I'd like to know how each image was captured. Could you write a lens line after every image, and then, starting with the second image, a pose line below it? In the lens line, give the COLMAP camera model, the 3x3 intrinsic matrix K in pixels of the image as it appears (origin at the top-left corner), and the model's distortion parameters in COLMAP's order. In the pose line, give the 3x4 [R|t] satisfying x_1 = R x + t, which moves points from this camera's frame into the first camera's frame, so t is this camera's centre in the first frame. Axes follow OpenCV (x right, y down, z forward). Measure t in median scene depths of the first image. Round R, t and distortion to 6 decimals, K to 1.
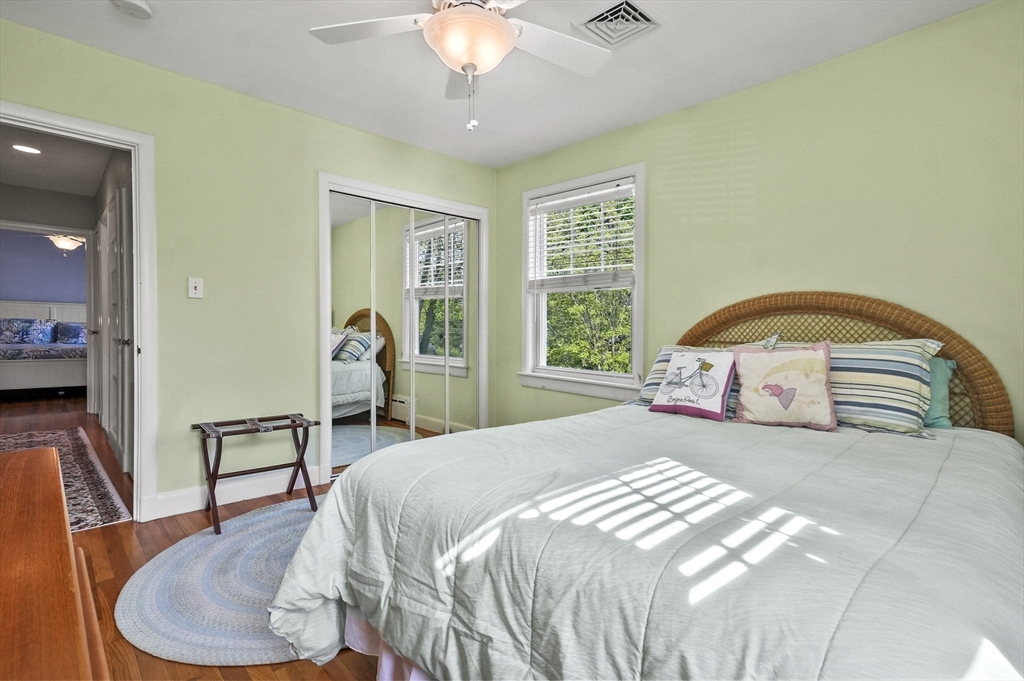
lens RADIAL K [[497.1, 0, 514.9], [0, 497.1, 337.7], [0, 0, 1]] dist [0.019744, 0.000666]
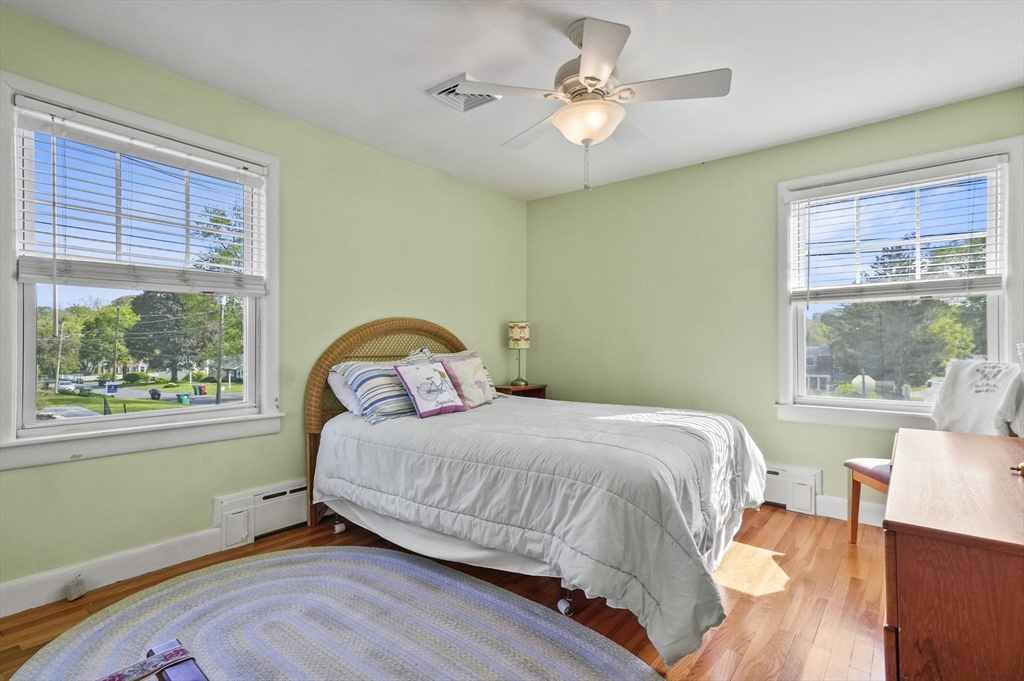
lens RADIAL K [[497.1, 0, 514.9], [0, 497.1, 337.7], [0, 0, 1]] dist [0.019744, 0.000666]
pose [[-0.137902, -0.002786, 0.990442, -0.661592], [0.021011, 0.999763, 0.005738, -0.029629], [-0.990223, 0.021602, -0.137810, 0.699685]]
